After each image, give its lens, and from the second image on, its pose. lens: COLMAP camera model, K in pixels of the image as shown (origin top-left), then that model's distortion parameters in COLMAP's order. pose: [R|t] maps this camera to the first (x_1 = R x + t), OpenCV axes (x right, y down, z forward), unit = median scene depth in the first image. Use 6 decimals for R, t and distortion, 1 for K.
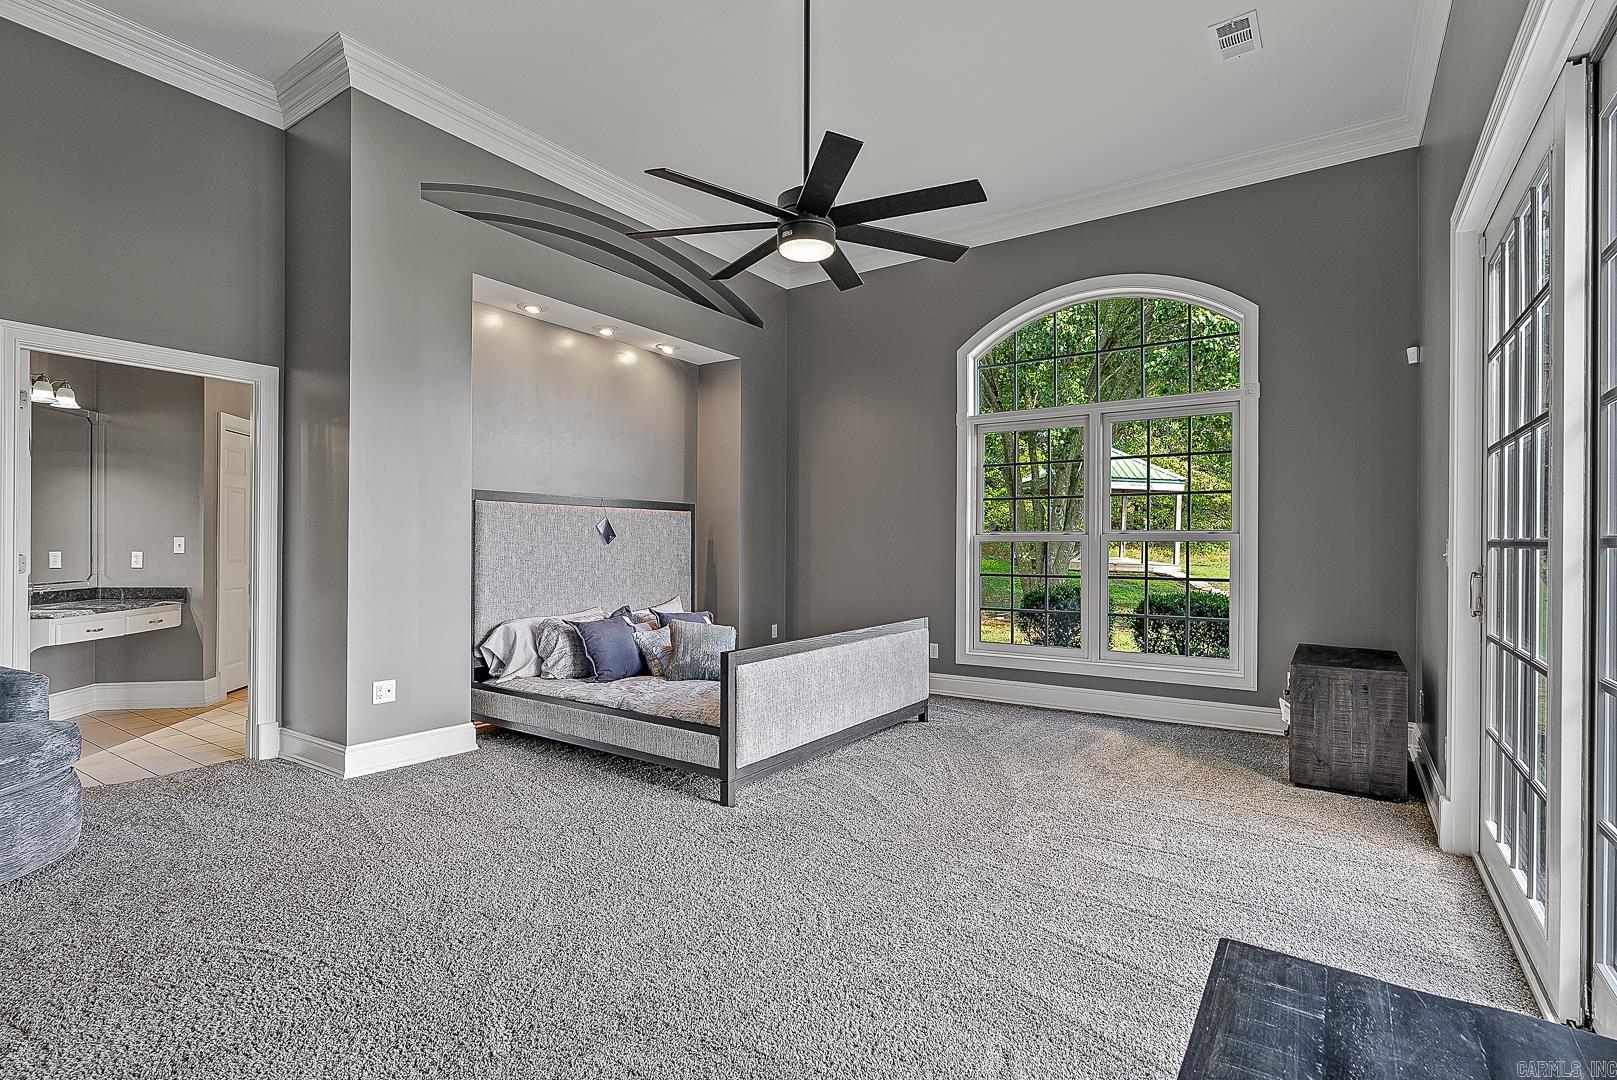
lens RADIAL K [[777.6, 0, 805.9], [0, 777.6, 548.7], [0, 0, 1]] dist [-0.002148, 0.000287]
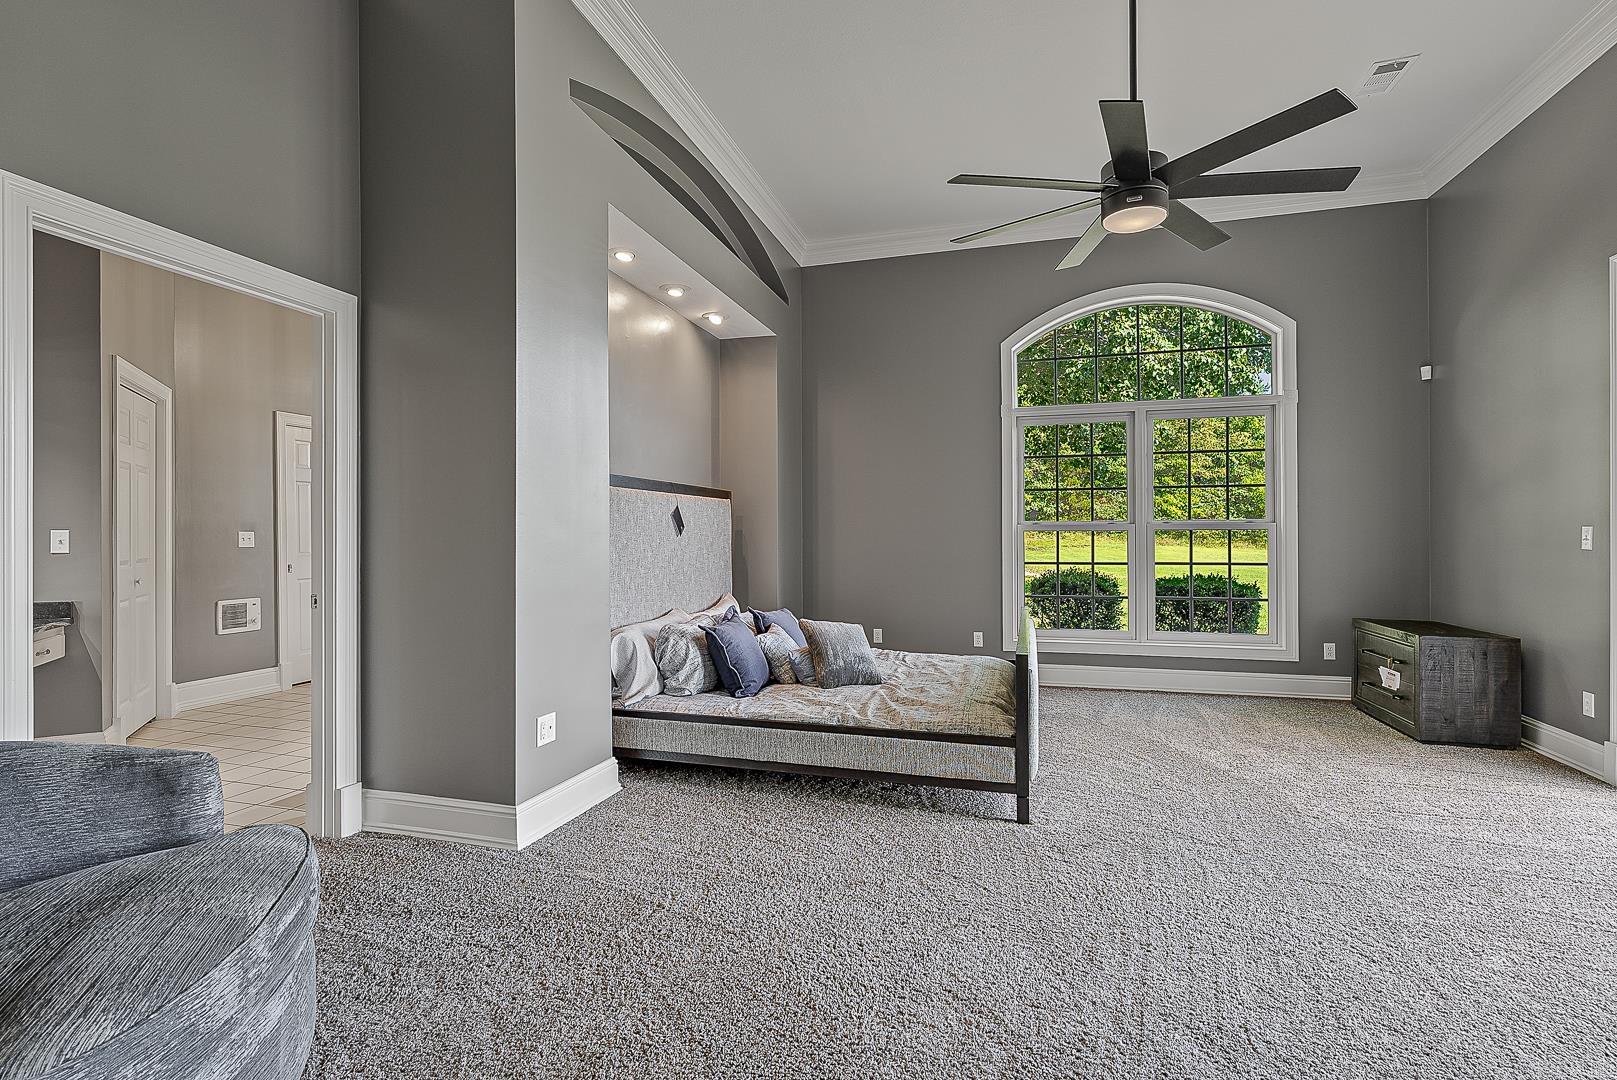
lens RADIAL K [[753.5, 0, 808.5], [0, 753.5, 540.0], [0, 0, 1]] dist [-0.007087, 0.000982]
pose [[0.952260, -0.008746, 0.305164, -0.441601], [0.007987, 0.999961, 0.003735, -0.003841], [-0.305185, -0.001119, 0.952292, 0.176583]]
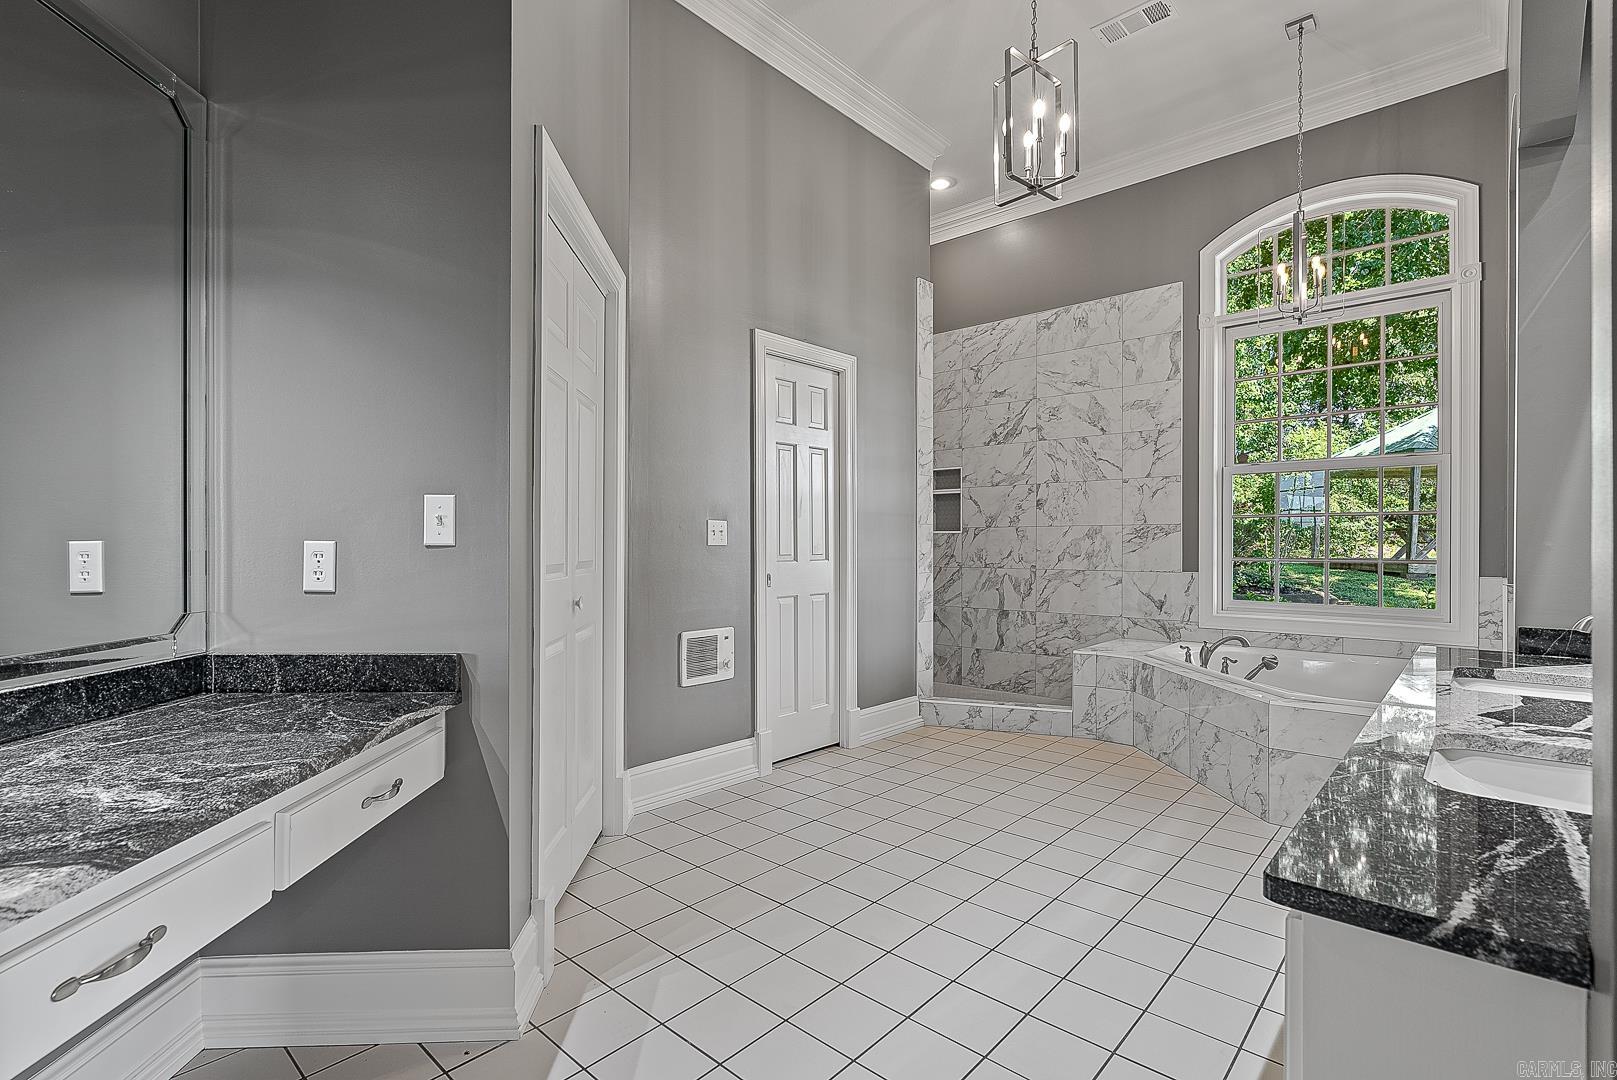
lens RADIAL K [[753.5, 0, 808.5], [0, 753.5, 540.0], [0, 0, 1]] dist [-0.007087, 0.000982]
pose [[0.991123, -0.008742, -0.132659, -0.740001], [0.006868, 0.999870, -0.014584, 0.010990], [0.132769, 0.013543, 0.991054, 0.858833]]
